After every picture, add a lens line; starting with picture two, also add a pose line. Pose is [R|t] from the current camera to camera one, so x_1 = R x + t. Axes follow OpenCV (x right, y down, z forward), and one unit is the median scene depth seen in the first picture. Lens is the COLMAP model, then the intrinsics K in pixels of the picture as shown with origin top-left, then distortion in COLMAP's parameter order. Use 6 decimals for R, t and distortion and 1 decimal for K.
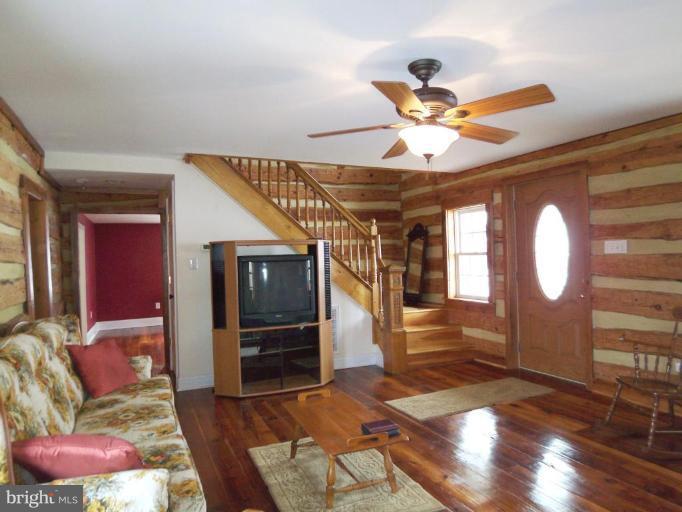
lens RADIAL K [[452.0, 0, 340.9], [0, 452.0, 260.6], [0, 0, 1]] dist [-0.007323, -0.054893]
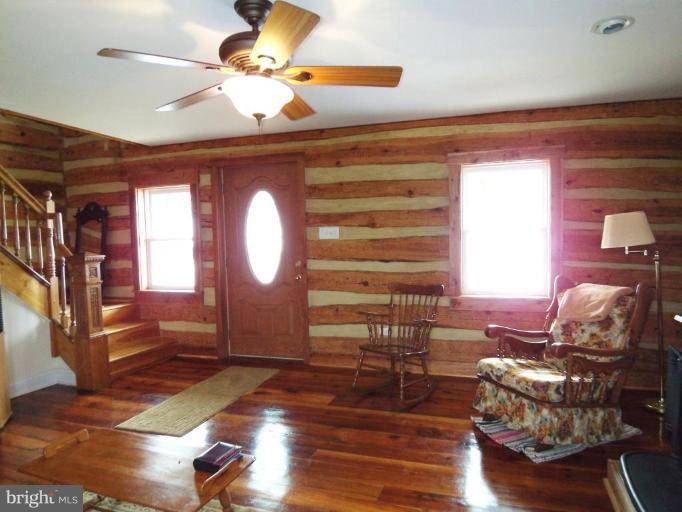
lens RADIAL K [[452.0, 0, 340.9], [0, 452.0, 260.6], [0, 0, 1]] dist [-0.007323, -0.054893]
pose [[0.680468, -0.025900, 0.732320, -0.154947], [0.008005, 0.999578, 0.027914, 0.005701], [-0.732734, -0.013132, 0.680388, 0.154026]]
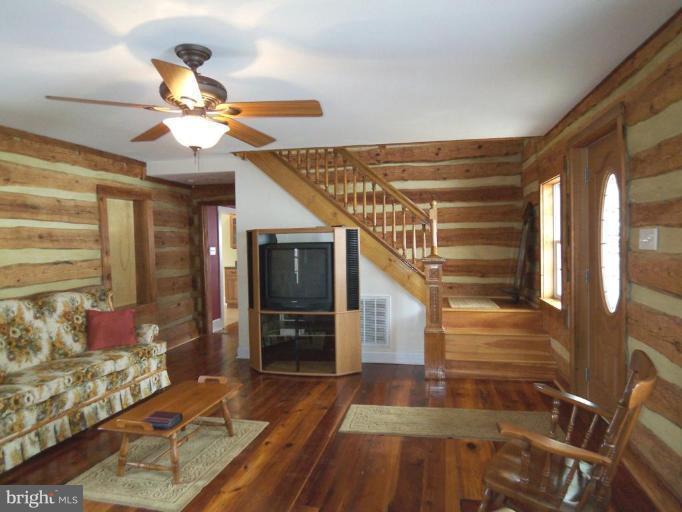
lens RADIAL K [[452.0, 0, 340.9], [0, 452.0, 260.6], [0, 0, 1]] dist [-0.007323, -0.054893]
pose [[0.813330, 0.035658, -0.580709, 0.479044], [-0.005673, 0.998559, 0.053370, -0.024112], [0.581775, -0.040113, 0.812360, 0.196067]]
